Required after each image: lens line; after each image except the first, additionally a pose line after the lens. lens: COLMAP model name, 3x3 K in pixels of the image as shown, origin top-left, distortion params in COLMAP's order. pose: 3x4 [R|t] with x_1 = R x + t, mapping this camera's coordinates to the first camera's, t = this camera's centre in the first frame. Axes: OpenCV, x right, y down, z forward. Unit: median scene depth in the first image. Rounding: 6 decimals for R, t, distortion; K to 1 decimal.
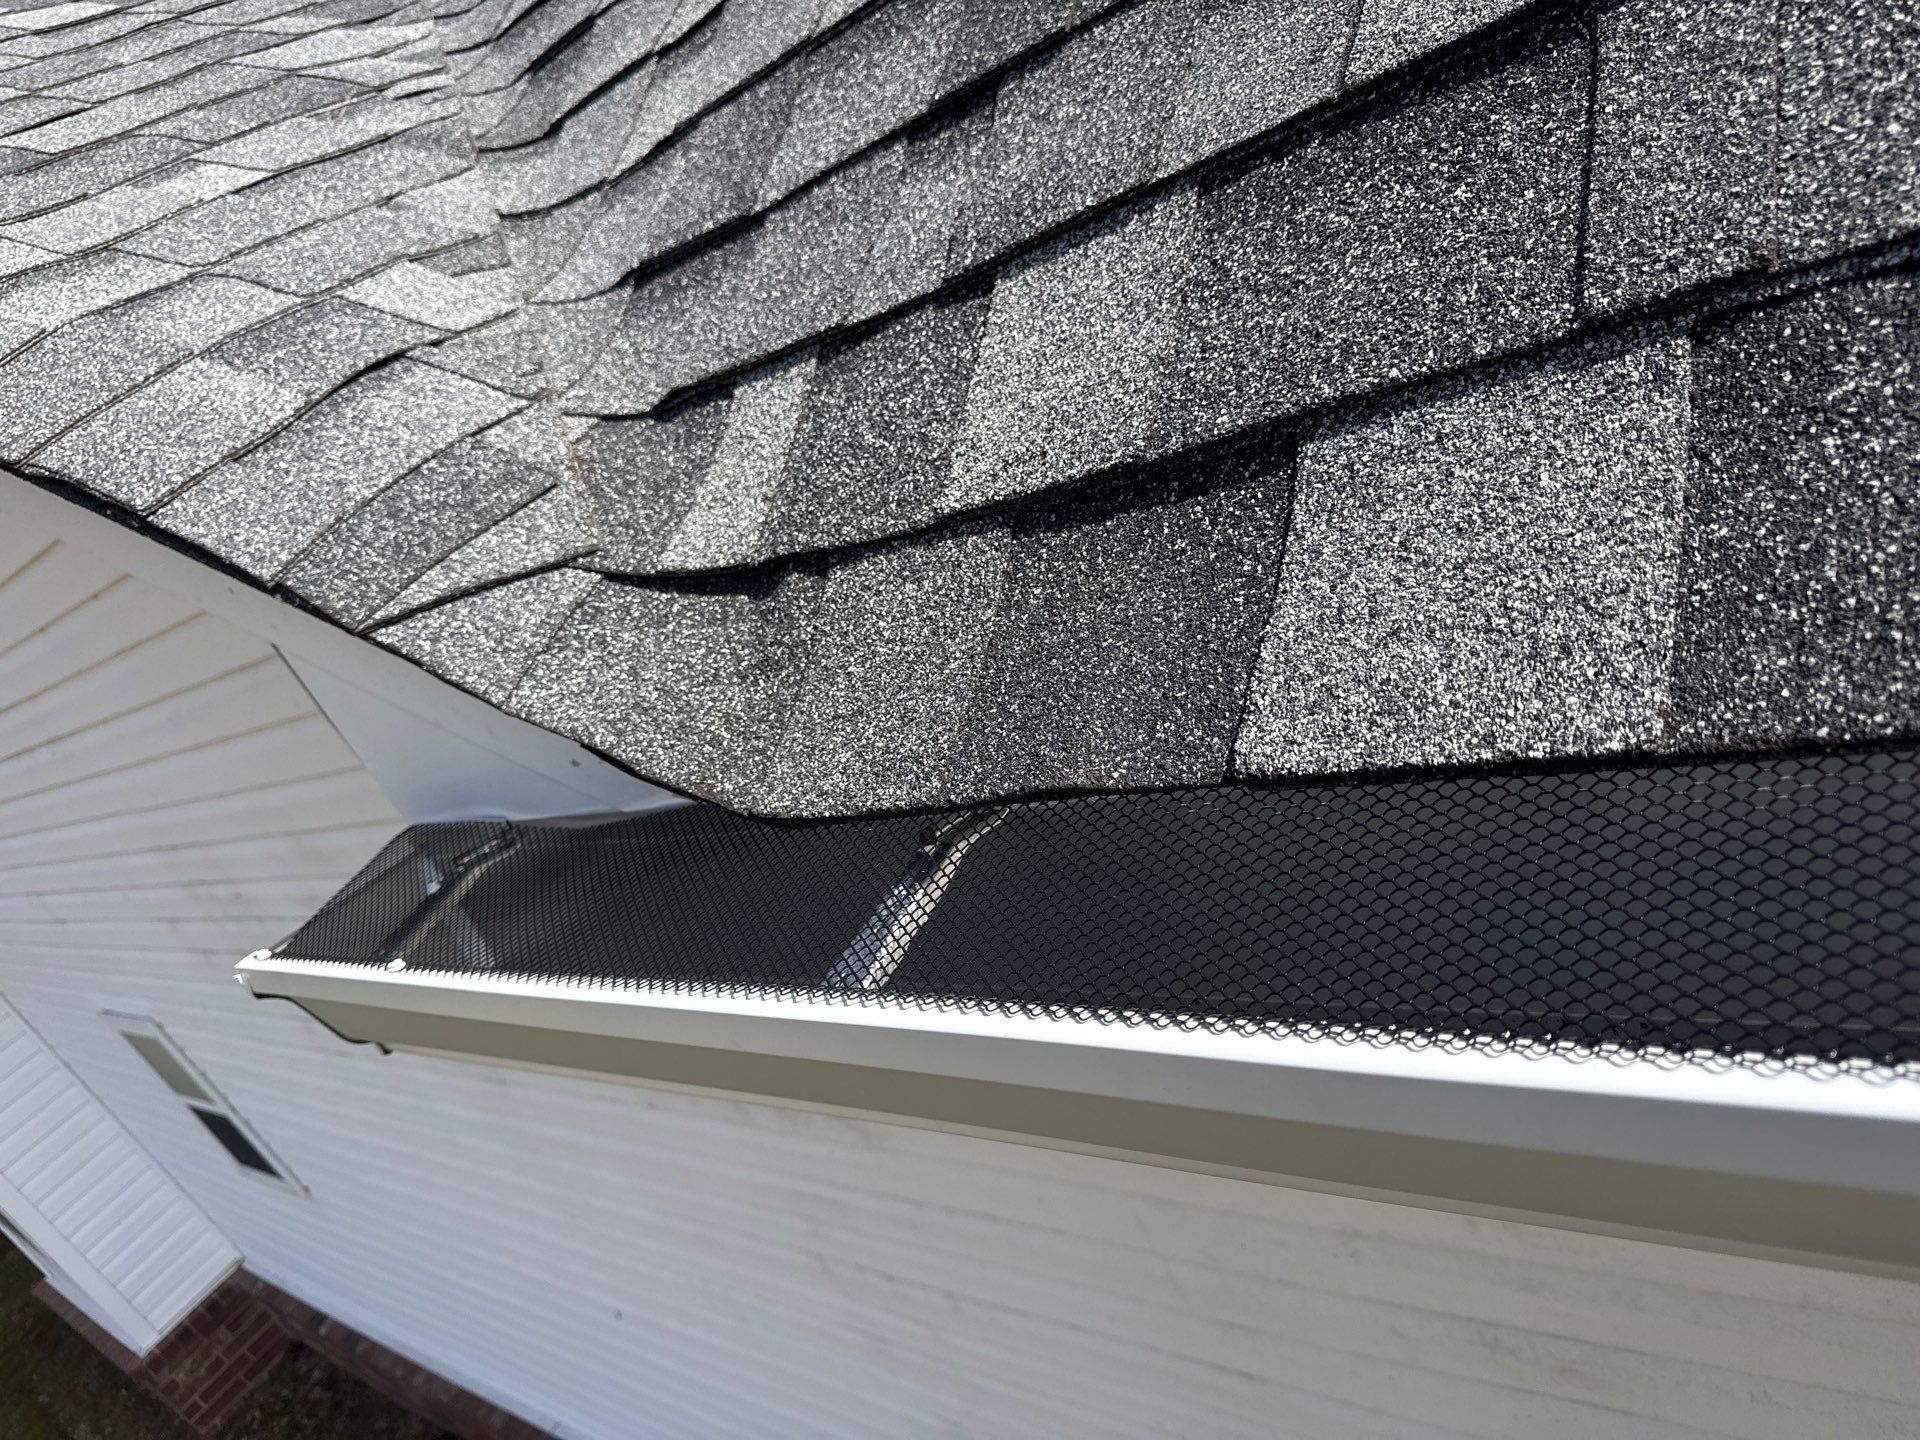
lens RADIAL K [[1338.8, 0, 952.9], [0, 1338.8, 726.9], [0, 0, 1]] dist [0.093473, -0.131644]
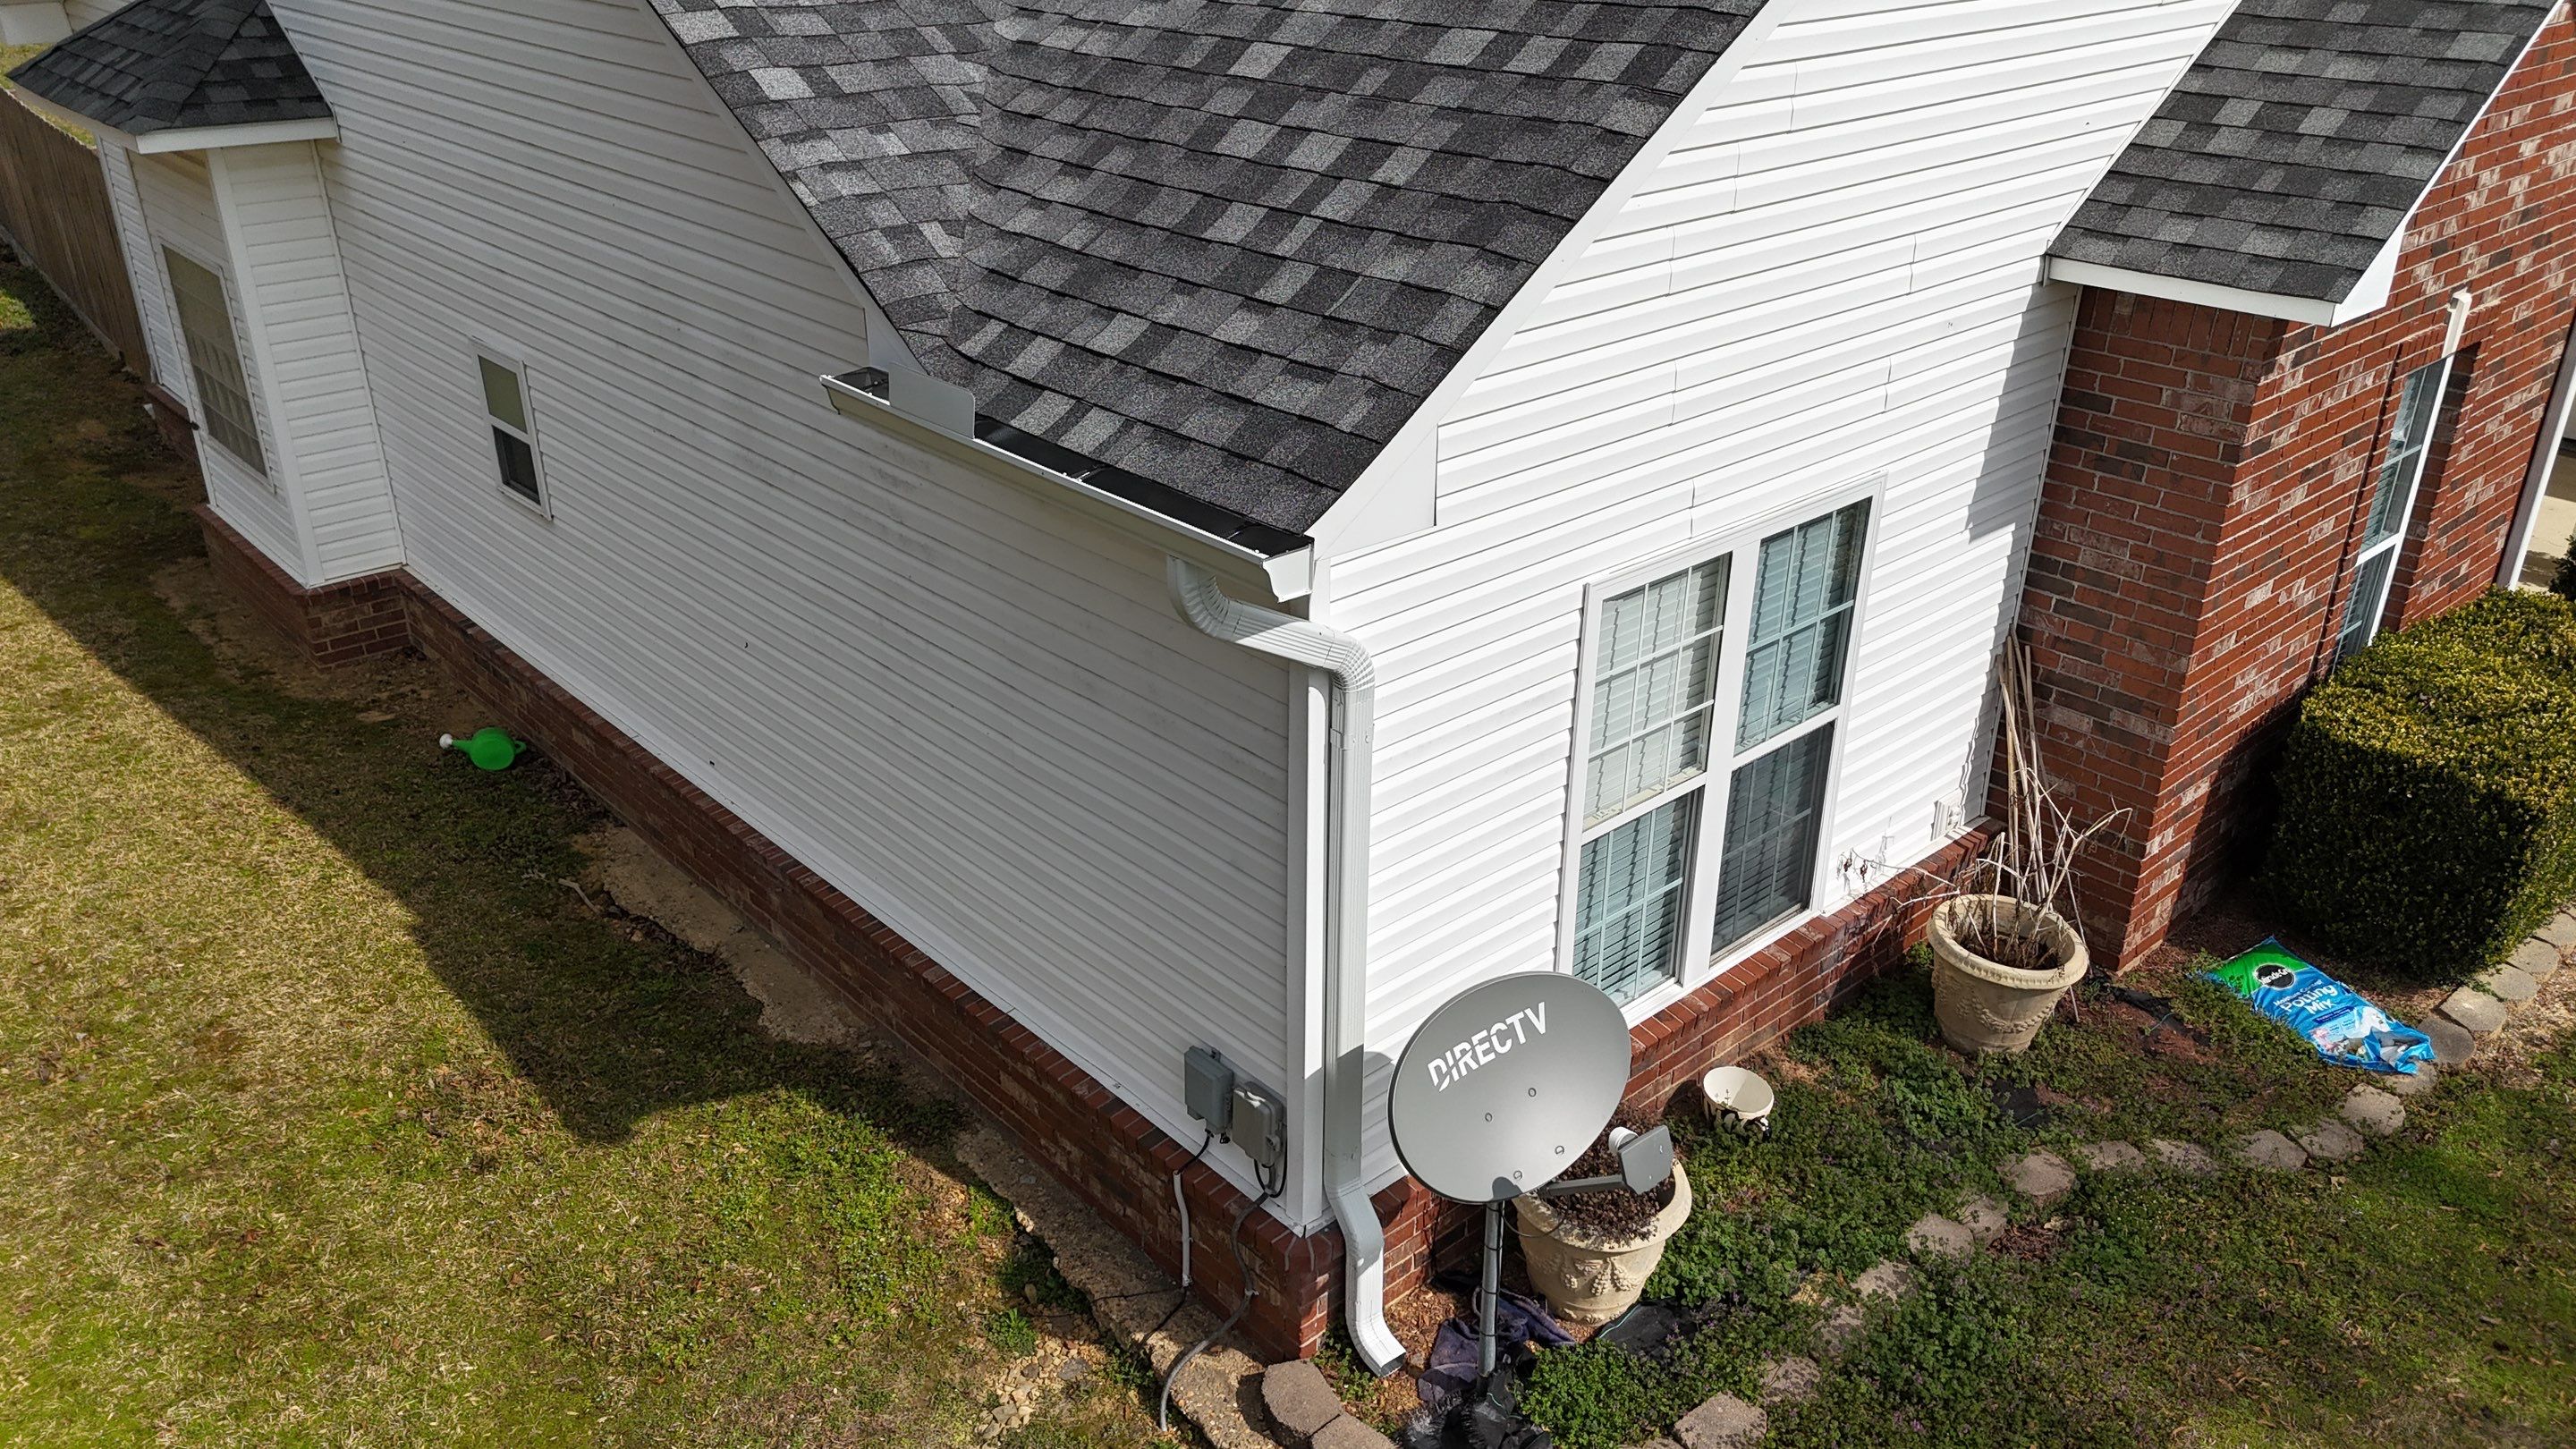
lens RADIAL K [[1897.0, 0, 1288.0], [0, 1897.0, 724.5], [0, 0, 1]] dist [0.071443, -0.074257]
pose [[0.875299, 0.479872, 0.059795, 0.806171], [-0.483500, 0.870726, 0.089804, -0.097320], [-0.008971, -0.107516, 0.994163, -4.530572]]
